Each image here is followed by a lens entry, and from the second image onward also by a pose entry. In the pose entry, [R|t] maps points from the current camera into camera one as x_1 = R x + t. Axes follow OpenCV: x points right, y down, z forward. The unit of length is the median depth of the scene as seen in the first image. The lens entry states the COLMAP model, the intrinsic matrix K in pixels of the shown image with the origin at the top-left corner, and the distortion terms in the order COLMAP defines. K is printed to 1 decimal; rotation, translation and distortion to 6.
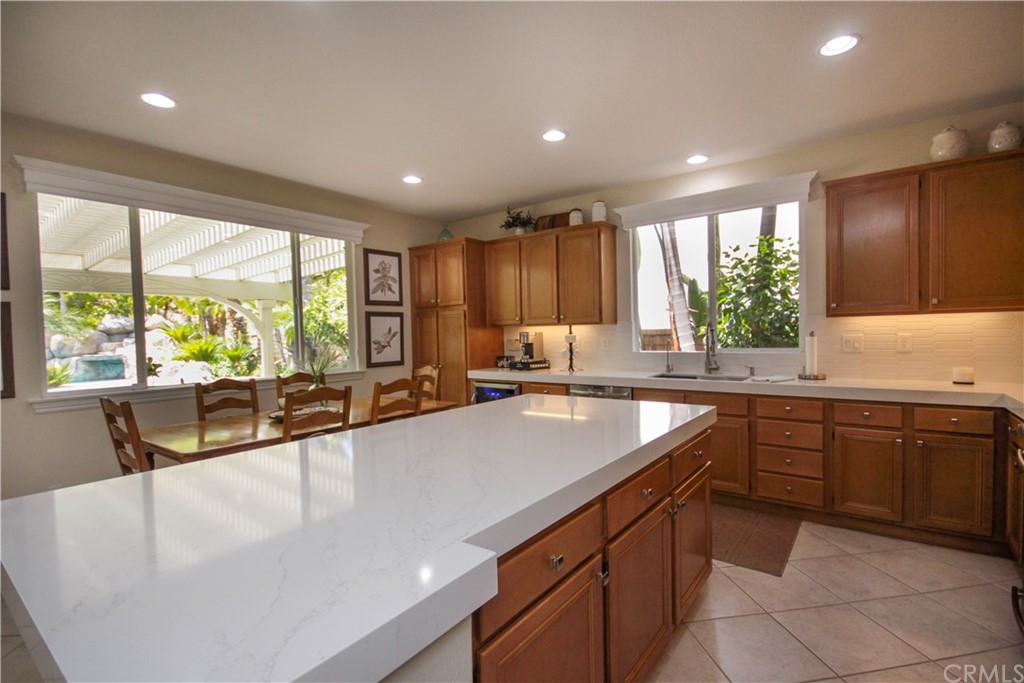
lens RADIAL K [[477.2, 0, 517.4], [0, 477.2, 343.7], [0, 0, 1]] dist [-0.001456, -0.004233]
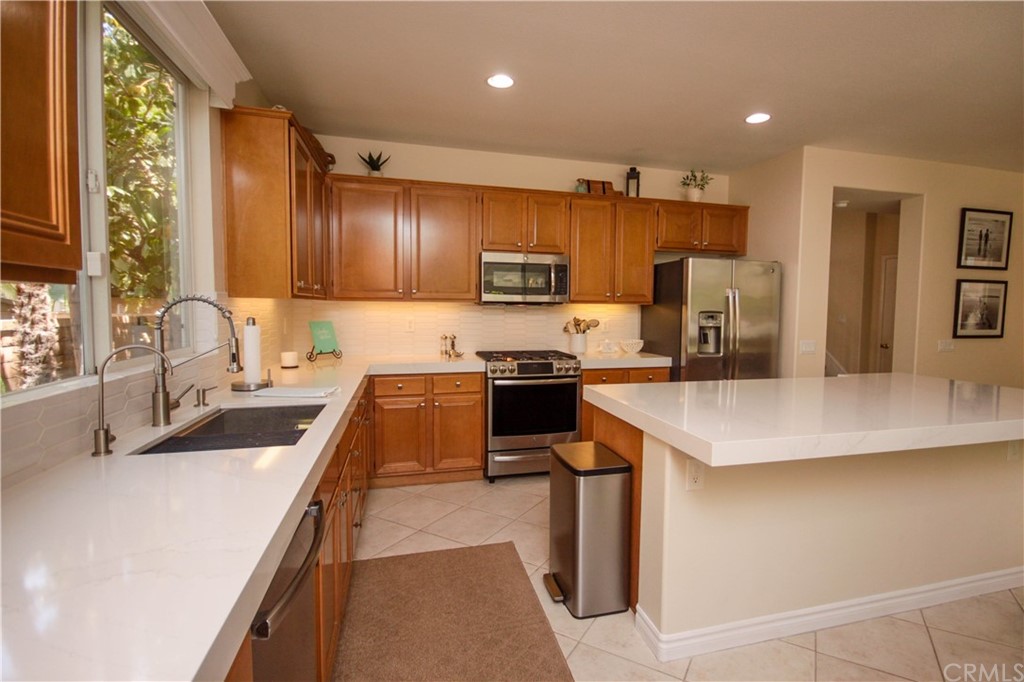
lens RADIAL K [[477.2, 0, 521.8], [0, 477.2, 337.4], [0, 0, 1]] dist [-0.001456, -0.004233]
pose [[-0.796185, -0.022633, 0.604629, -0.052322], [0.021962, 0.997561, 0.066261, -0.022332], [-0.604654, 0.066035, -0.793746, 0.917613]]
